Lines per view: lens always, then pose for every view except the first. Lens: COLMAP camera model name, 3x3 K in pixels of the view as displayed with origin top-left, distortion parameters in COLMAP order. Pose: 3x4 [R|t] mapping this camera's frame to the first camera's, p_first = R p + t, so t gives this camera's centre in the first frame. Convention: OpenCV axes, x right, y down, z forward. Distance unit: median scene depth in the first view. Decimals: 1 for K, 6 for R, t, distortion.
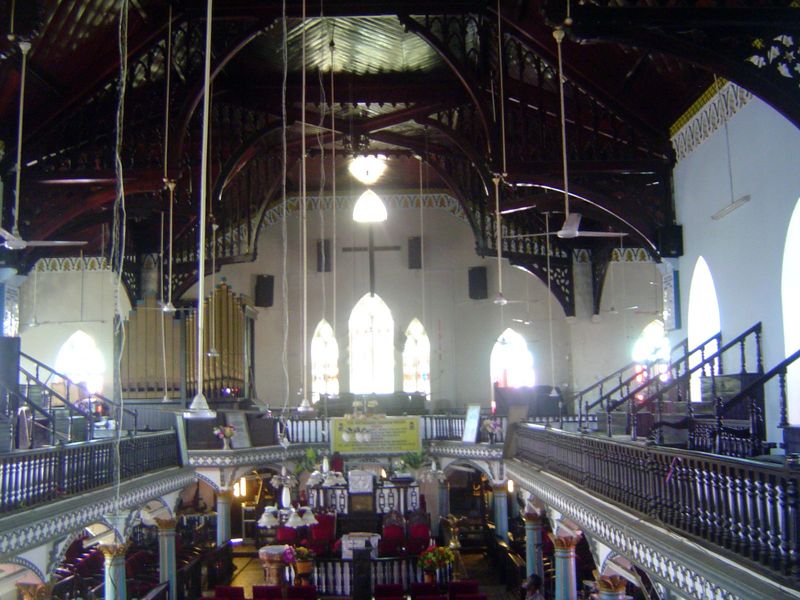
lens RADIAL K [[912.8, 0, 400.0], [0, 912.8, 300.0], [0, 0, 1]] dist [-0.143110, 0.033868]
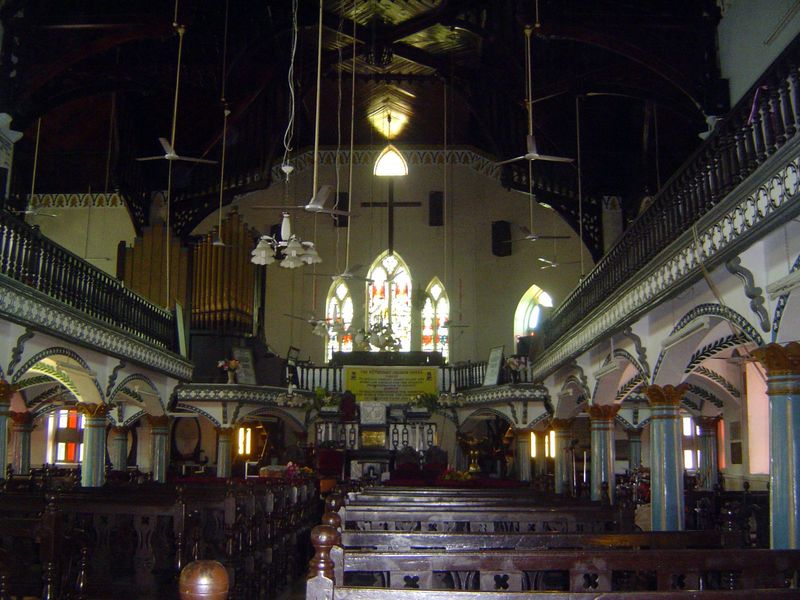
lens RADIAL K [[912.8, 0, 400.0], [0, 912.8, 300.0], [0, 0, 1]] dist [-0.143110, 0.033868]
pose [[0.999478, 0.025011, -0.020433, 0.000065], [-0.026295, 0.997523, -0.065237, 0.129419], [0.018751, 0.065740, 0.997661, 0.059748]]
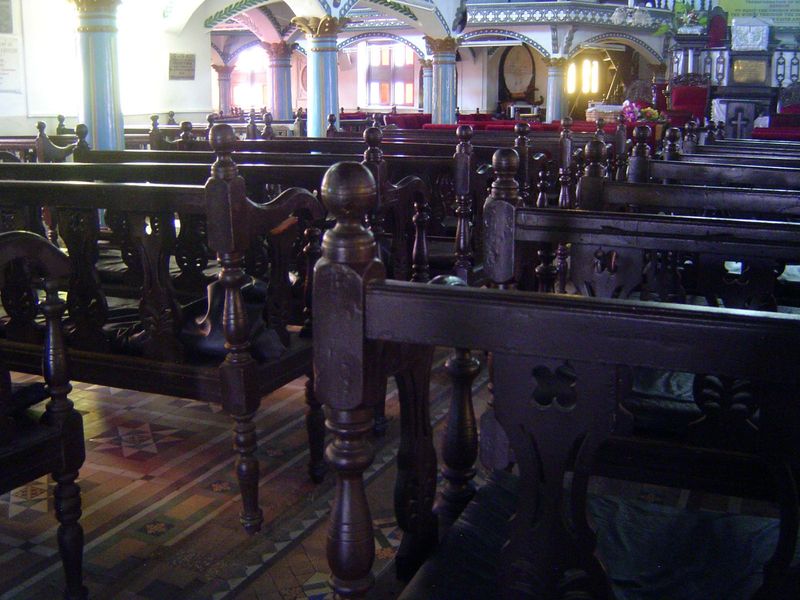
lens RADIAL K [[912.8, 0, 400.0], [0, 912.8, 300.0], [0, 0, 1]] dist [-0.143110, 0.033868]
pose [[0.909879, 0.111778, -0.399532, 0.003202], [0.023758, 0.947402, 0.319163, 0.153043], [0.414193, -0.299892, 0.859365, 0.246955]]
